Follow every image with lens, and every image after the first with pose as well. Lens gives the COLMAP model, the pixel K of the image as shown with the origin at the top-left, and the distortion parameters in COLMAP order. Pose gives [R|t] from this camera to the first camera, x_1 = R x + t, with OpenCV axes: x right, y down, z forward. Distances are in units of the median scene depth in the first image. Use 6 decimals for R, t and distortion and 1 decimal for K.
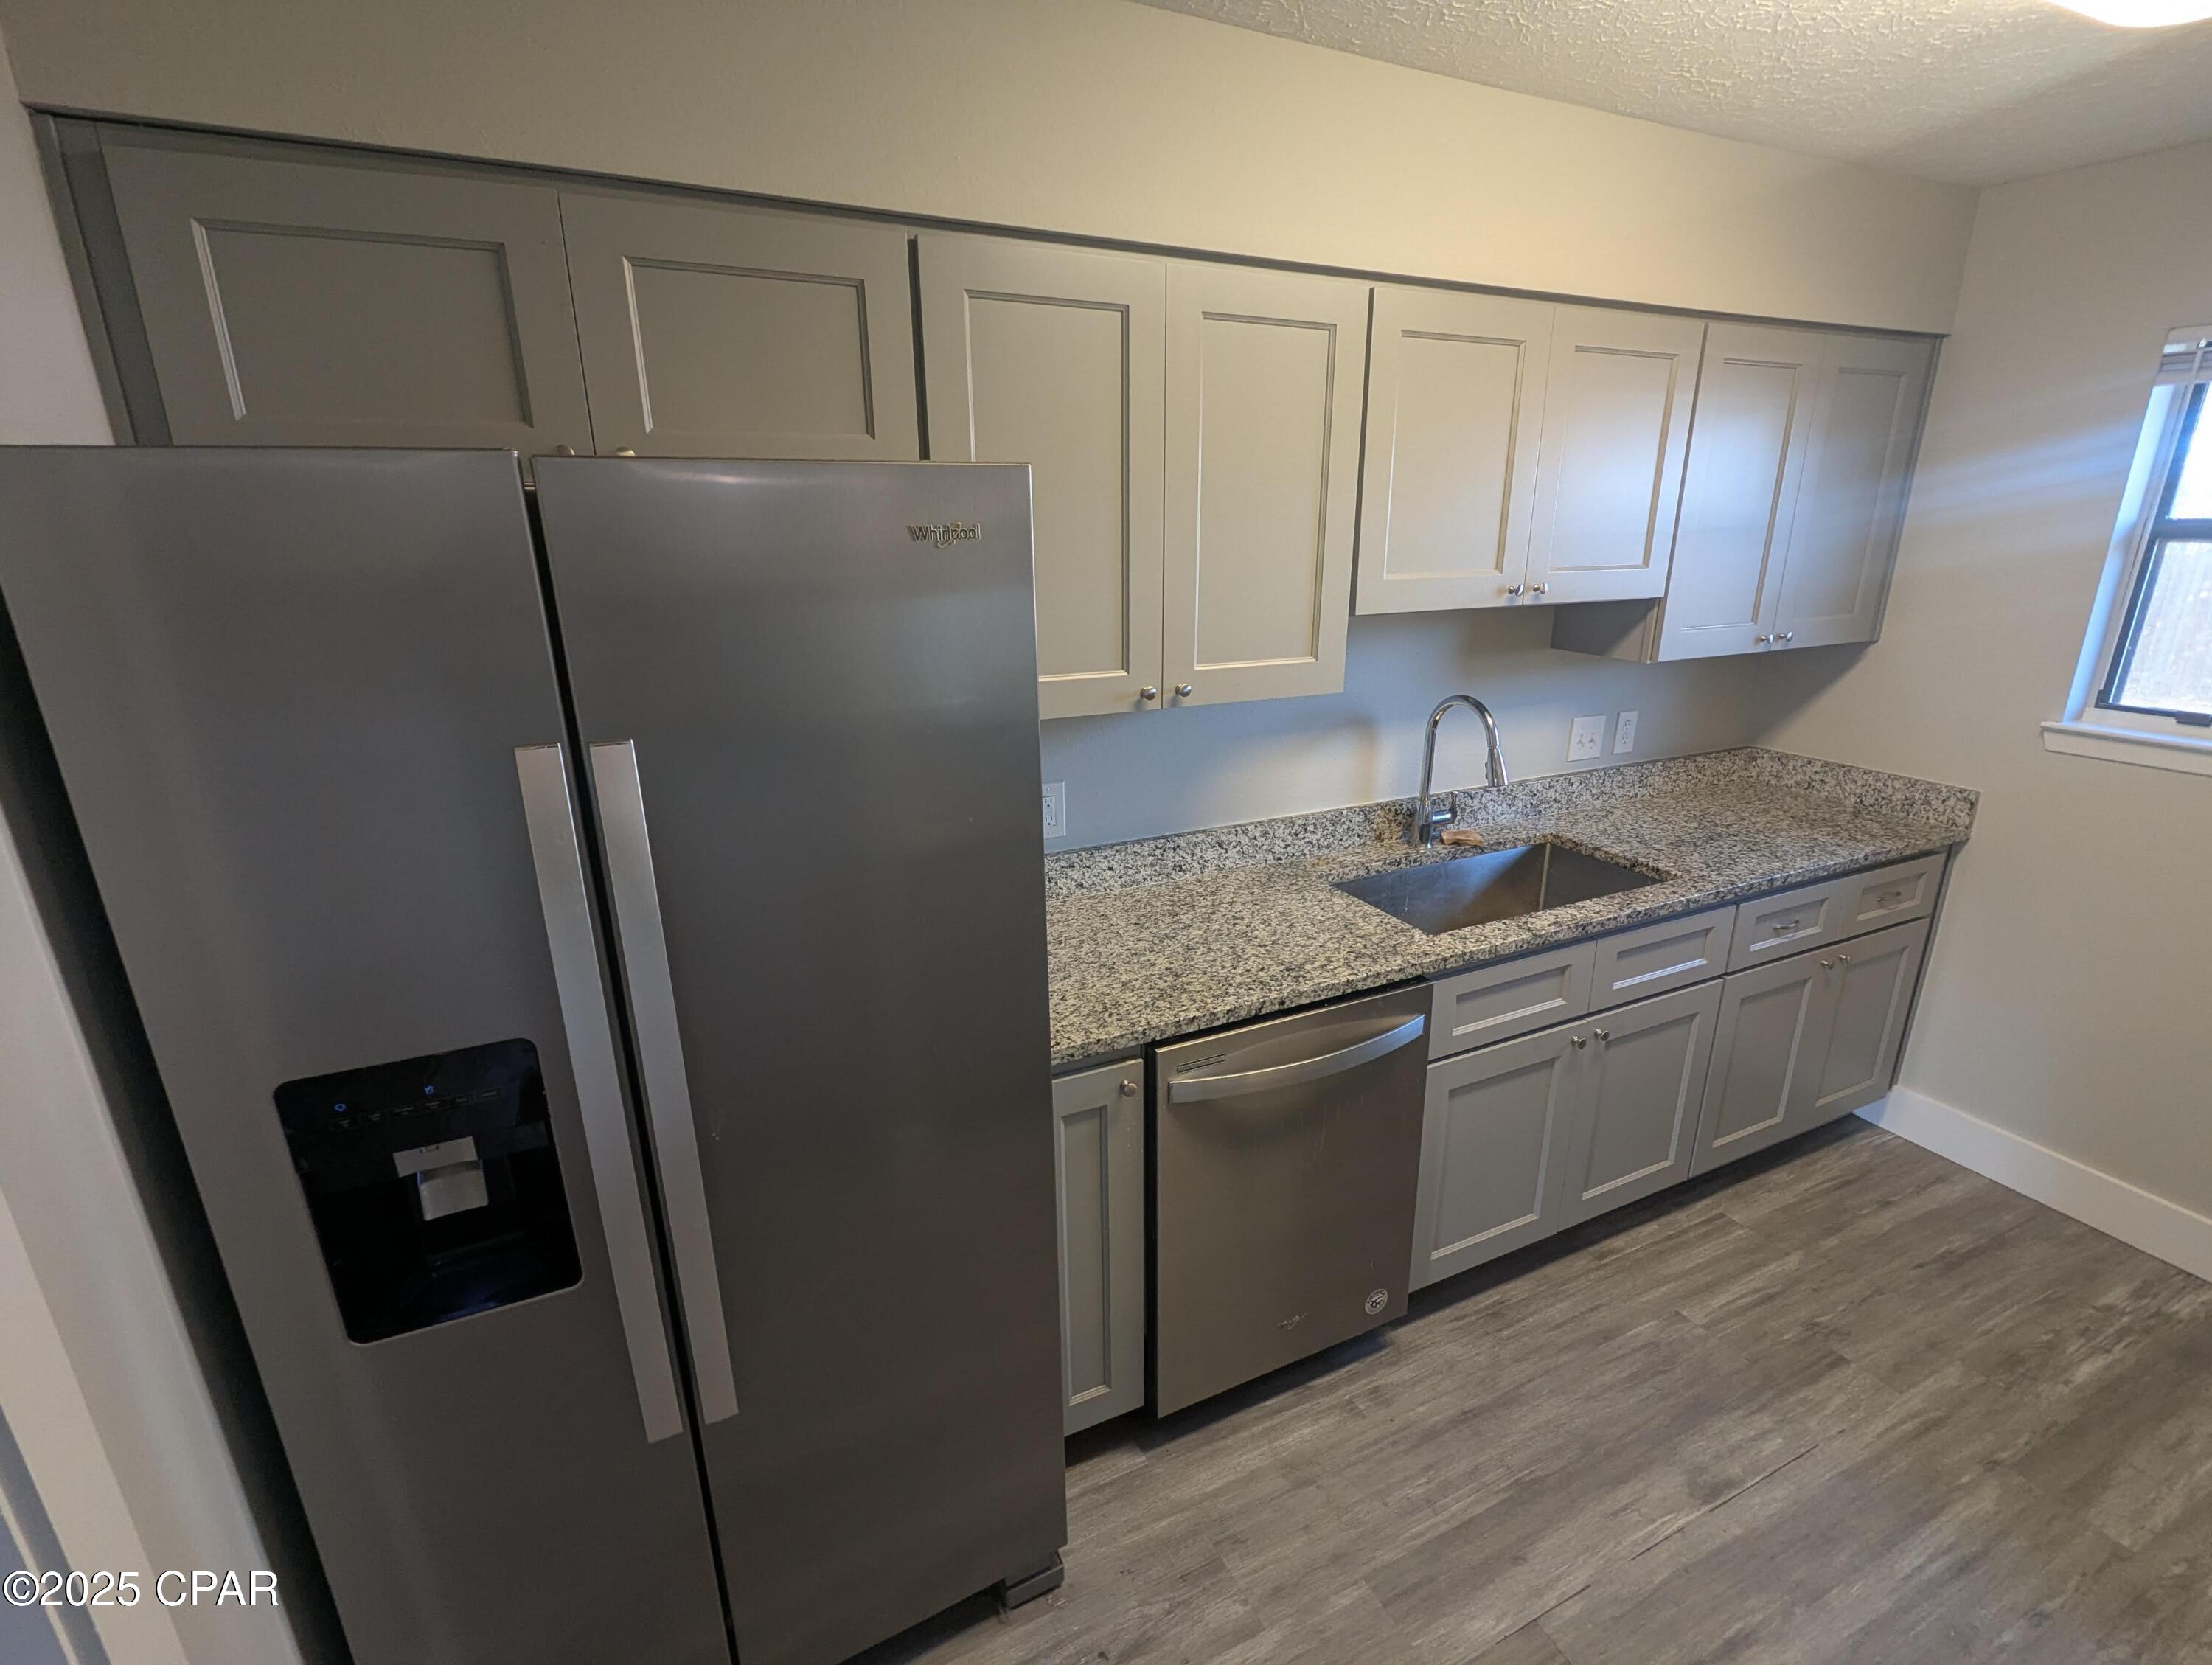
lens RADIAL K [[1051.3, 0, 1133.5], [0, 1051.3, 850.2], [0, 0, 1]] dist [0.003515, -0.000132]
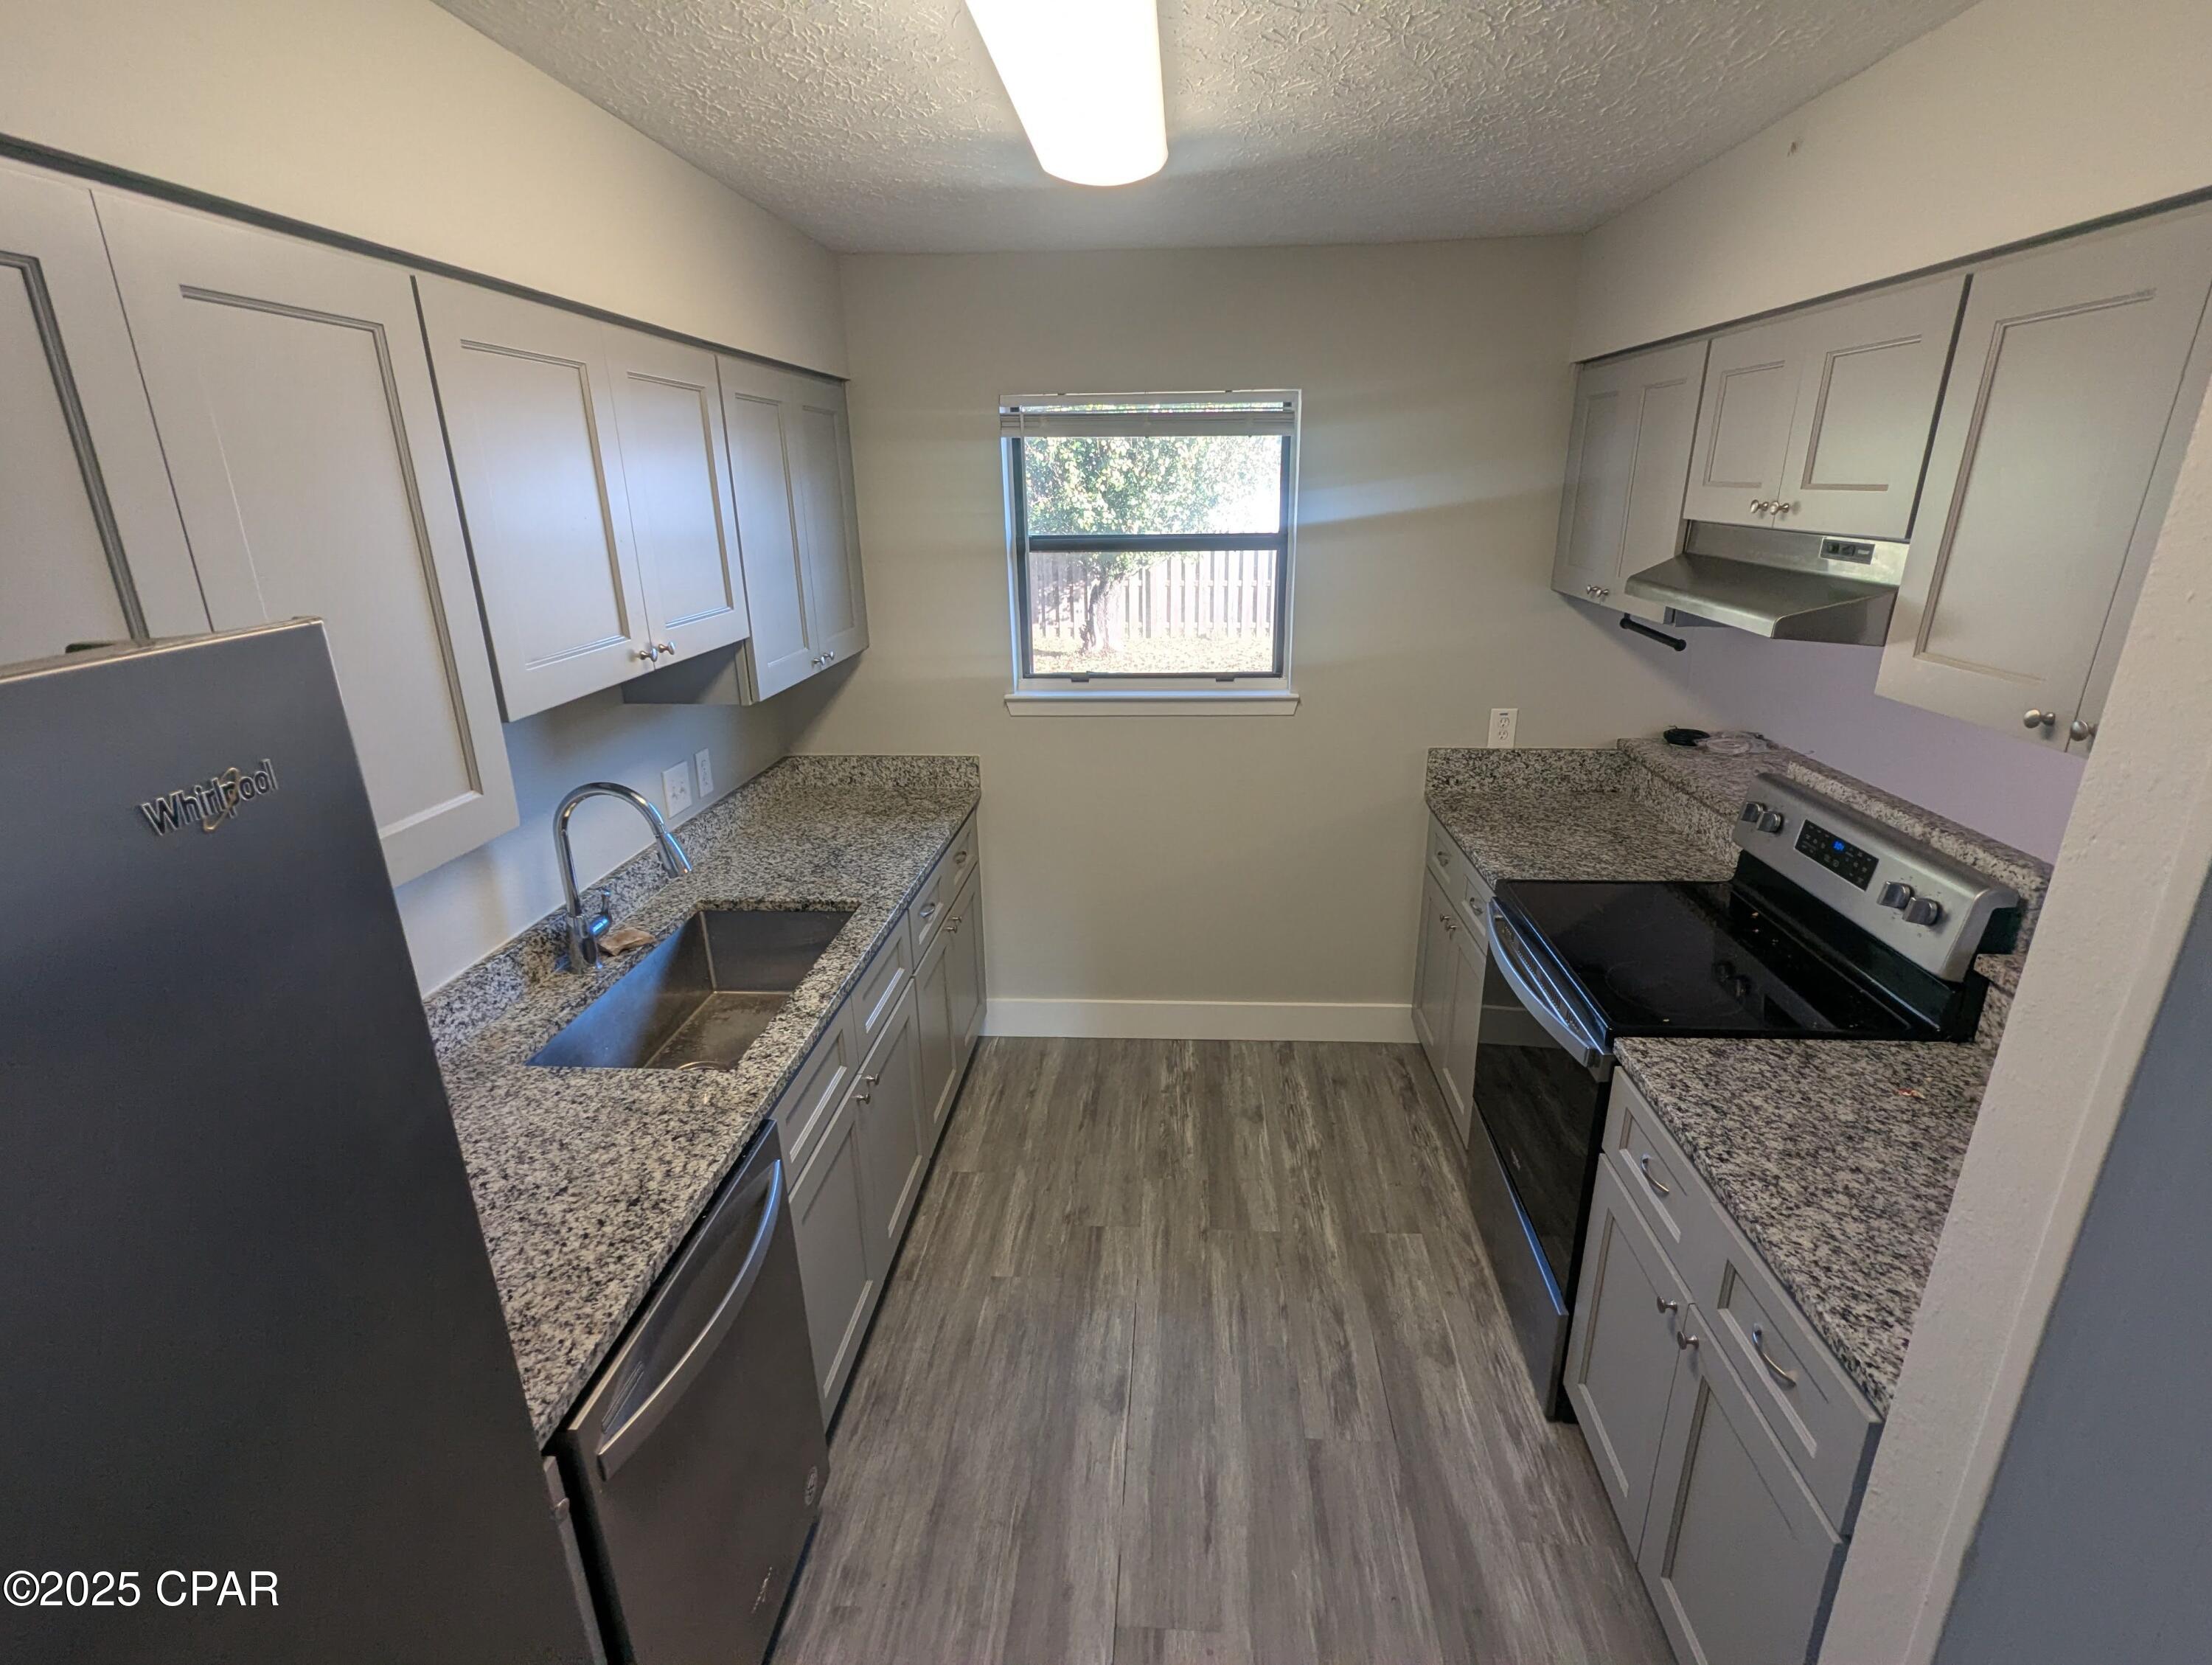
lens RADIAL K [[1051.3, 0, 1133.5], [0, 1051.3, 850.2], [0, 0, 1]] dist [0.003515, -0.000132]
pose [[0.495444, -0.288519, 0.819324, -0.165499], [0.276261, 0.946589, 0.166280, -0.114319], [-0.823538, 0.143965, 0.548689, 0.199942]]
